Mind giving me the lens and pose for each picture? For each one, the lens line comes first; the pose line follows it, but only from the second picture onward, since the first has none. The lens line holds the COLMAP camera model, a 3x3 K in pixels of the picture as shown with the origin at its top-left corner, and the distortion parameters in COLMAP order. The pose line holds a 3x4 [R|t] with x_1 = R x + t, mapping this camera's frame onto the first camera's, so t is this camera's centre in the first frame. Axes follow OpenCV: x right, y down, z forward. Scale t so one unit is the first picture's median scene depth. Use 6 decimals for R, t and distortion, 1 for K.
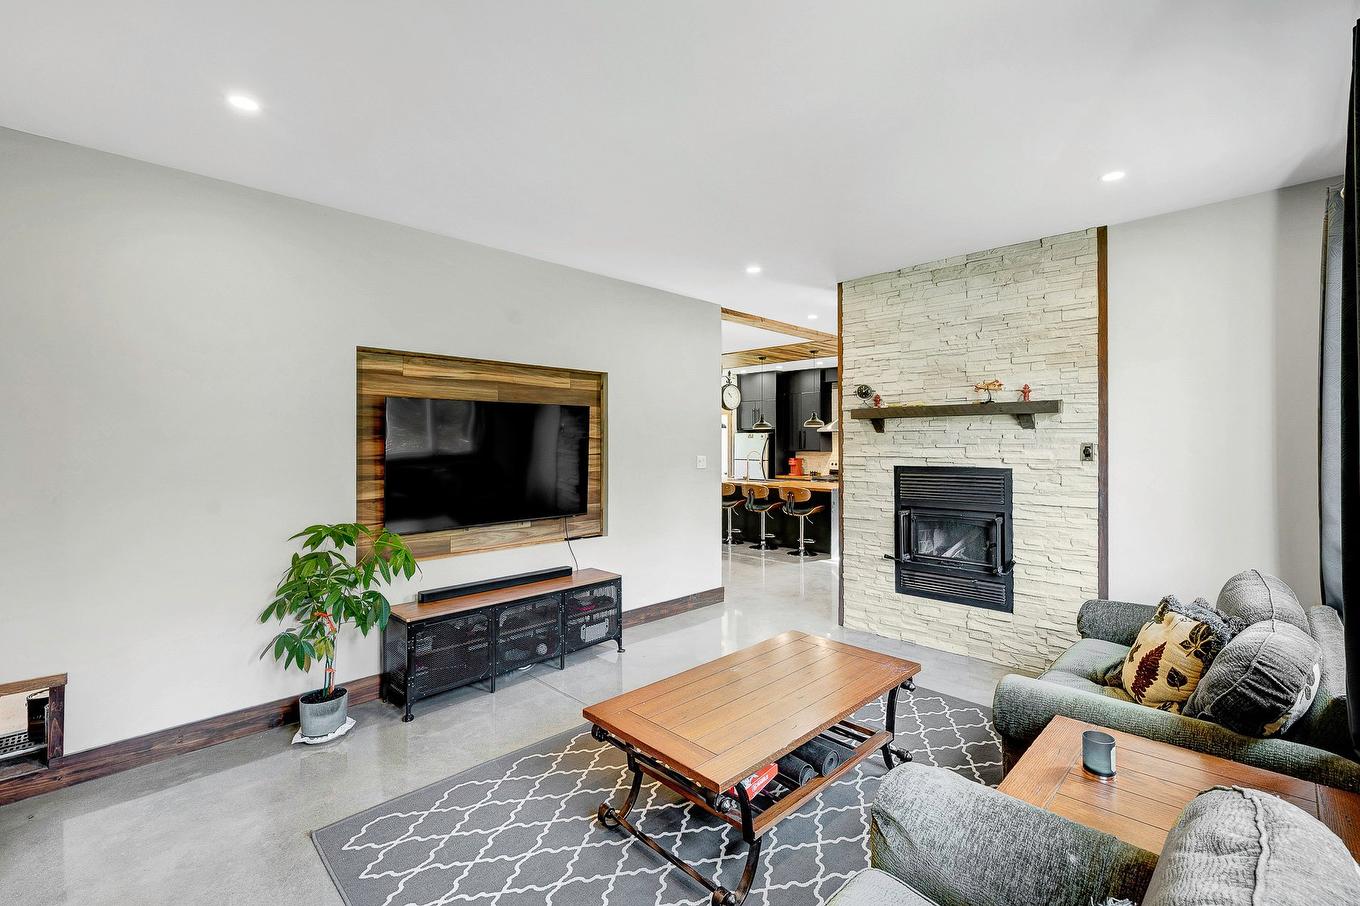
lens RADIAL K [[598.0, 0, 685.5], [0, 598.0, 451.8], [0, 0, 1]] dist [-0.004743, -0.000065]
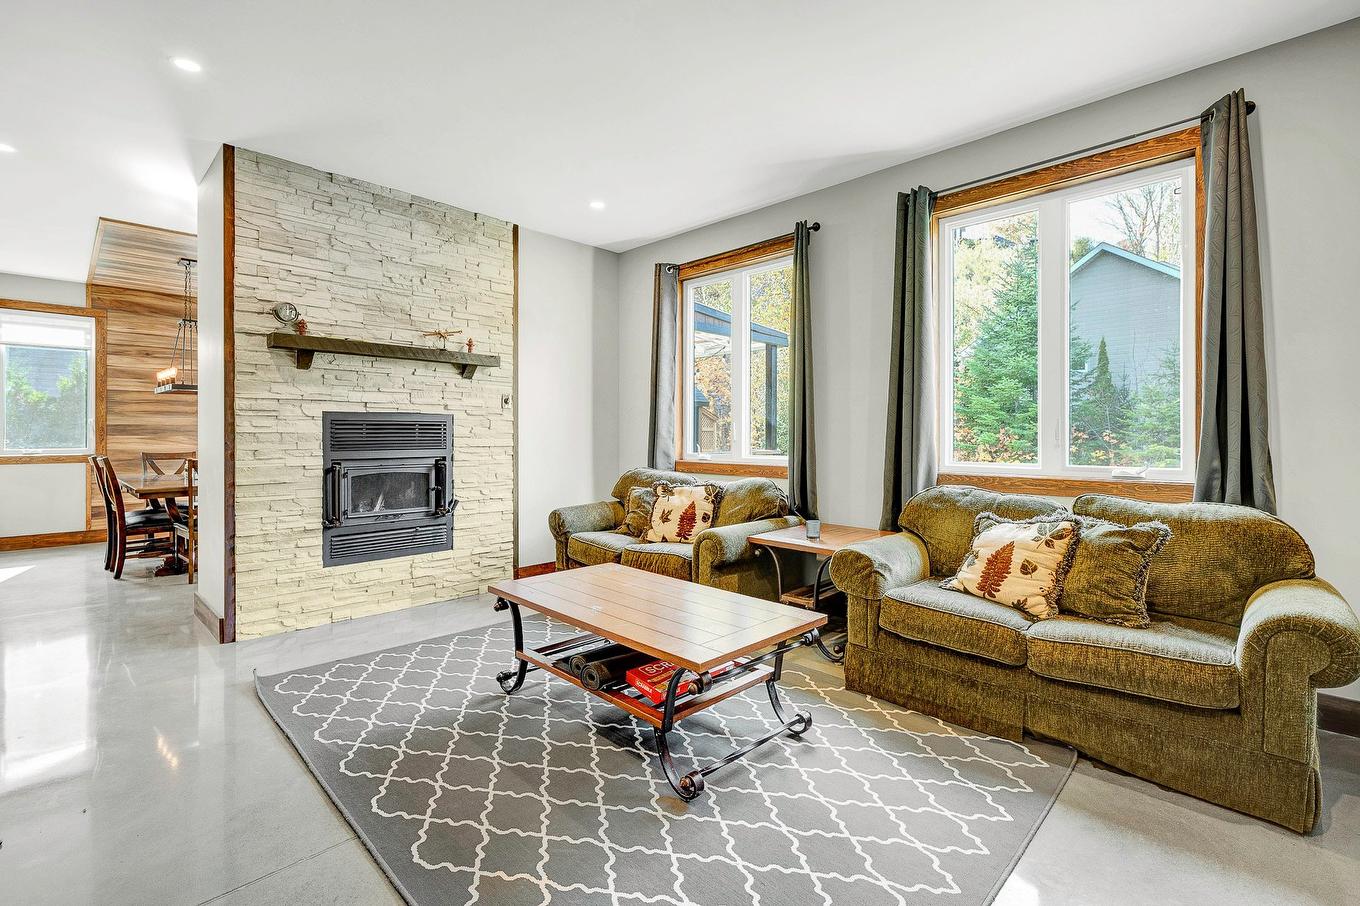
lens RADIAL K [[598.0, 0, 690.1], [0, 598.0, 443.3], [0, 0, 1]] dist [-0.004743, -0.000065]
pose [[-0.018208, -0.013659, 0.999741, -0.511238], [0.011470, 0.999838, 0.013870, 0.066233], [-0.999768, 0.011719, -0.018048, 0.560890]]
